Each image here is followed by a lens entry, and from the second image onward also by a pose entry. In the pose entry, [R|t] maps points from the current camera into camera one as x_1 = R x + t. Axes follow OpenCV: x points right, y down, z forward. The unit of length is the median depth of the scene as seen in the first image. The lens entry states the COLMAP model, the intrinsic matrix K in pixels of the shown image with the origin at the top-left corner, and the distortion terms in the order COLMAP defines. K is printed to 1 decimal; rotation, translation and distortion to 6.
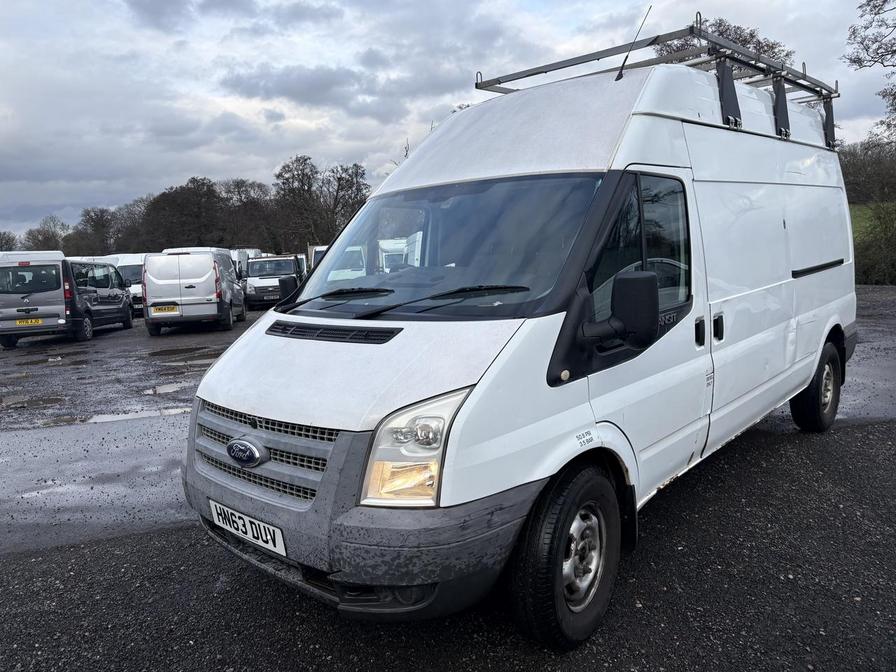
lens RADIAL K [[686.6, 0, 450.7], [0, 686.6, 330.1], [0, 0, 1]] dist [0.013302, -0.008451]
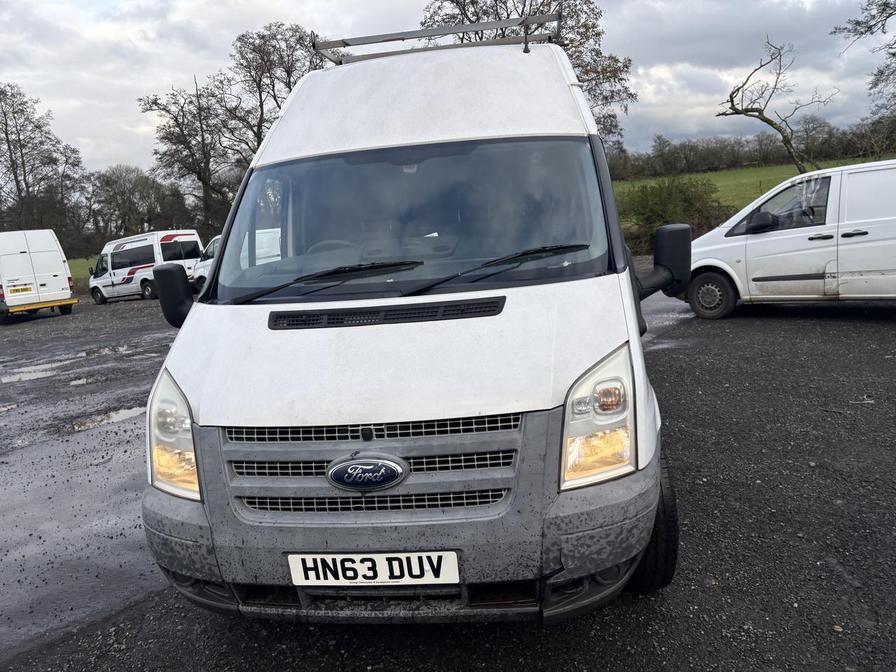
lens RADIAL K [[686.6, 0, 446.7], [0, 686.6, 336.3], [0, 0, 1]] dist [0.013302, -0.008451]
pose [[0.808683, -0.112602, 0.577367, -0.669775], [0.111079, 0.993081, 0.038095, 0.006819], [-0.577662, 0.033326, 0.815595, 0.326670]]
